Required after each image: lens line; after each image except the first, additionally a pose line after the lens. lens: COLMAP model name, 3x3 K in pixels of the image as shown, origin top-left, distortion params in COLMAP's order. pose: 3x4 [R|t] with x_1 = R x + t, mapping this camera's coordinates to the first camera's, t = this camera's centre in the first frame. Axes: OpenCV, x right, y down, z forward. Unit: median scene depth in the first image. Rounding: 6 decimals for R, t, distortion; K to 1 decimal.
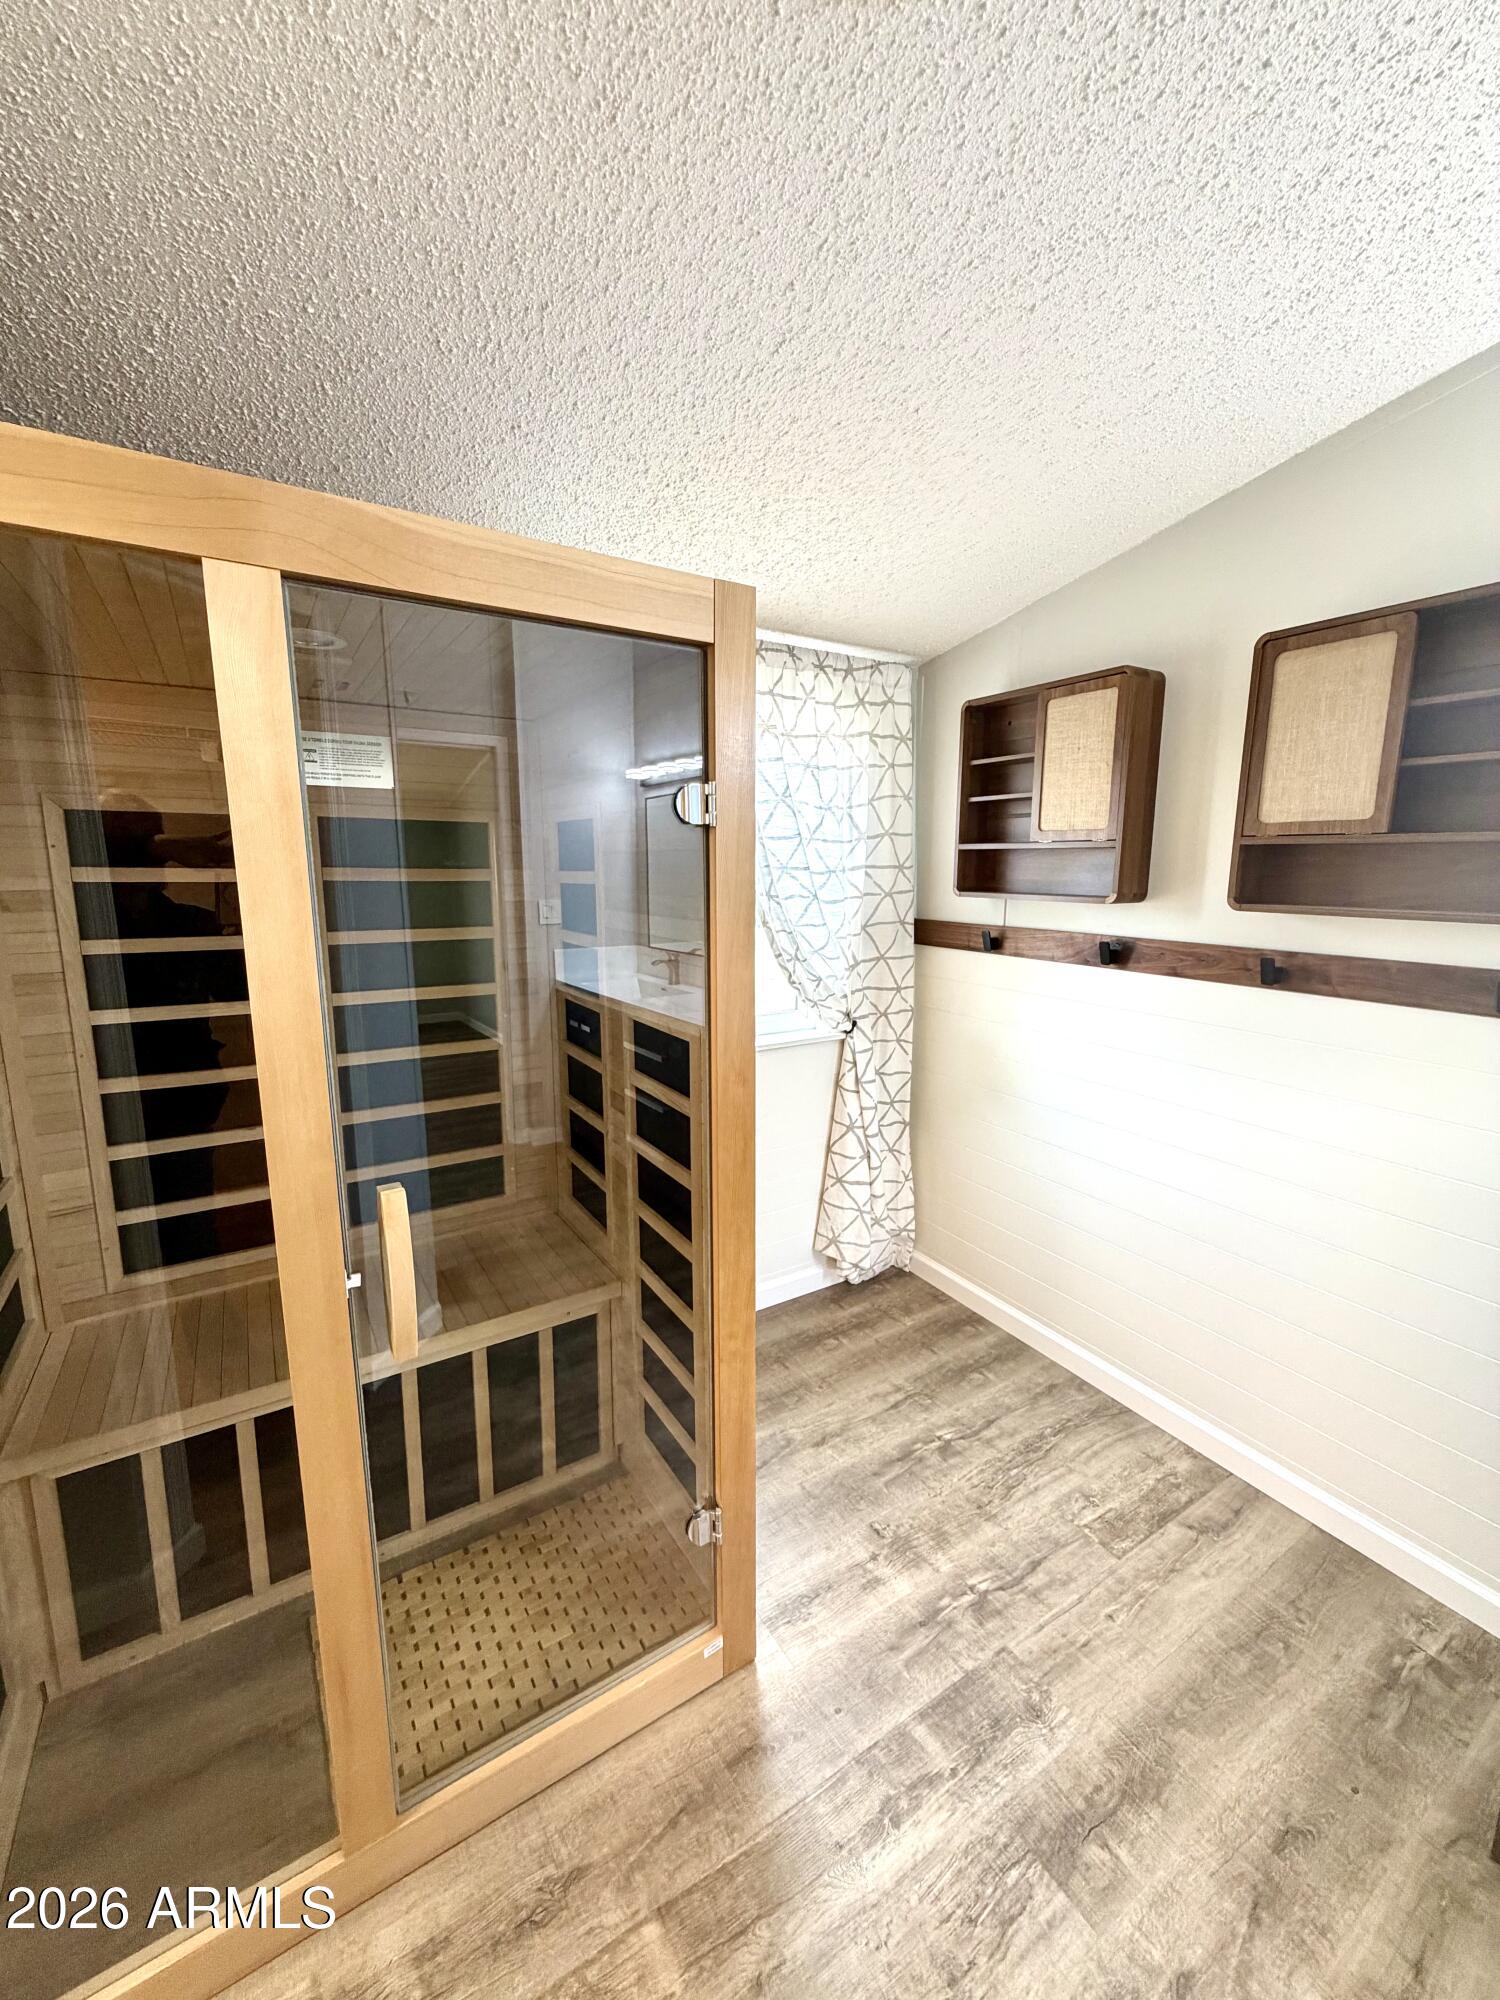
lens RADIAL K [[801.3, 0, 741.6], [0, 801.3, 1001.2], [0, 0, 1]] dist [0.002856, -0.000534]
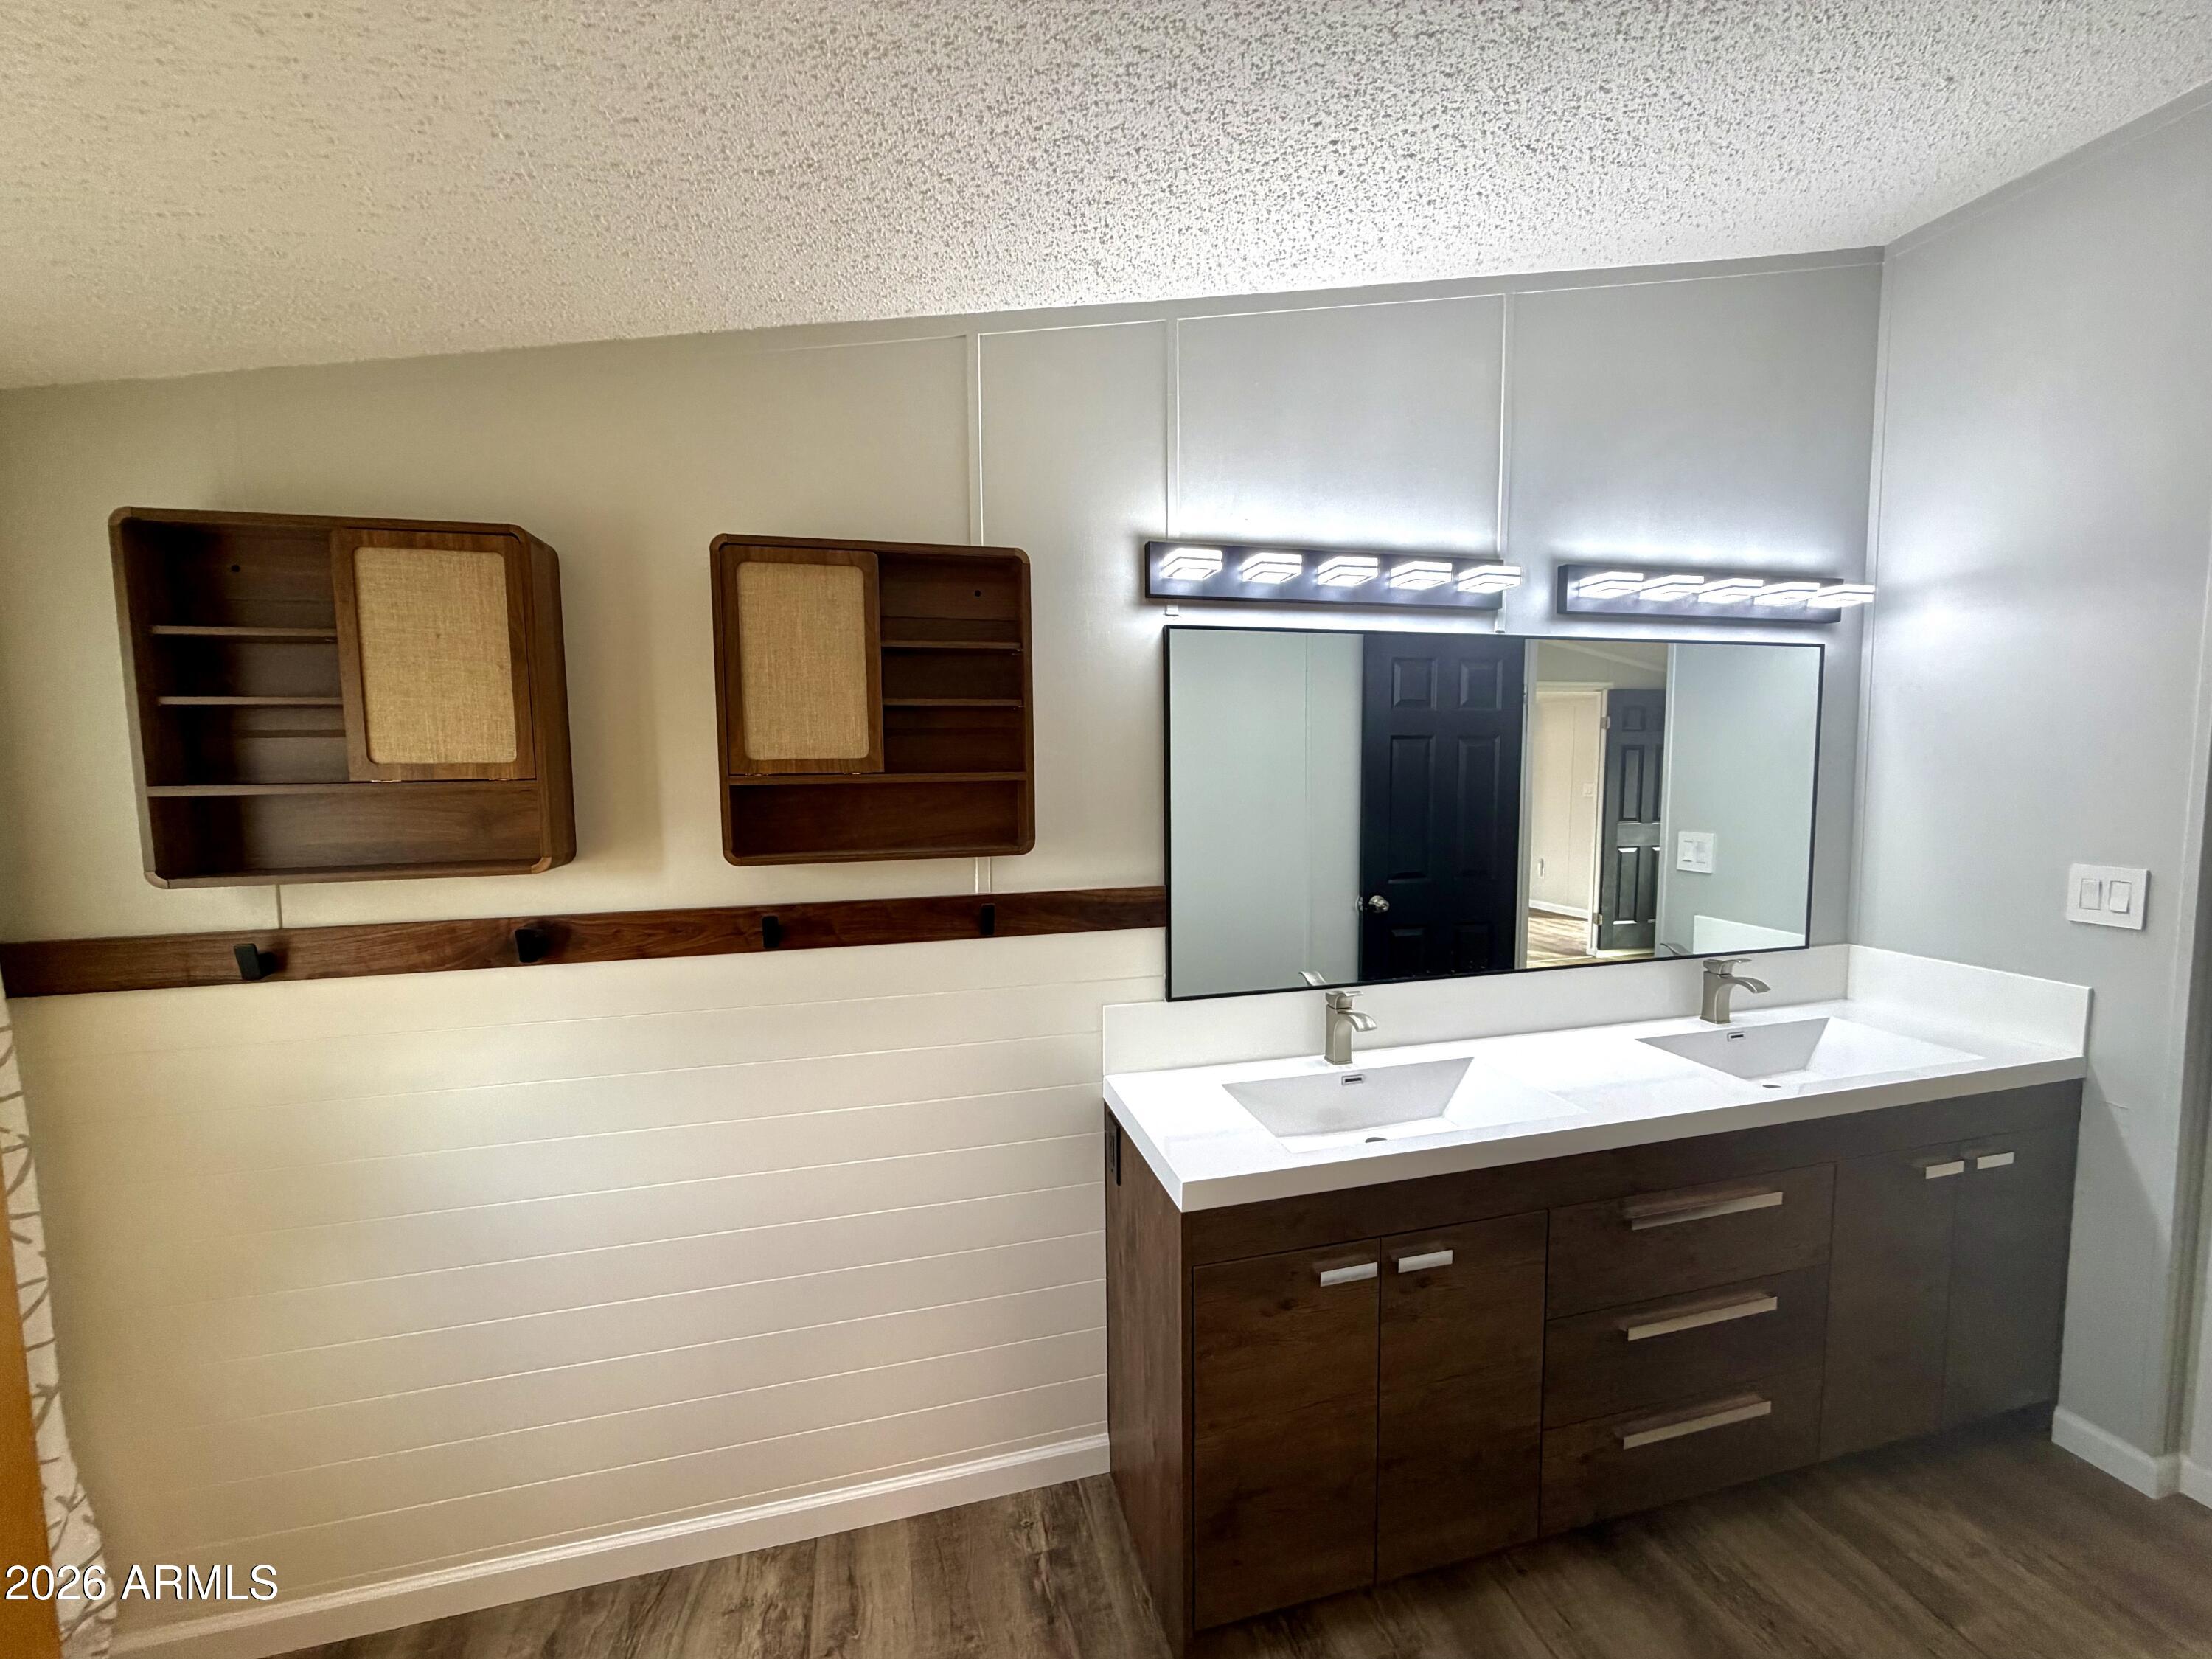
lens RADIAL K [[886.2, 0, 1108.6], [0, 886.2, 830.9], [0, 0, 1]] dist [0.002856, -0.000534]
pose [[0.289578, -0.083328, 0.953520, -0.107263], [0.179411, 0.983272, 0.031442, -0.097639], [-0.940190, 0.161967, 0.299684, 0.339568]]
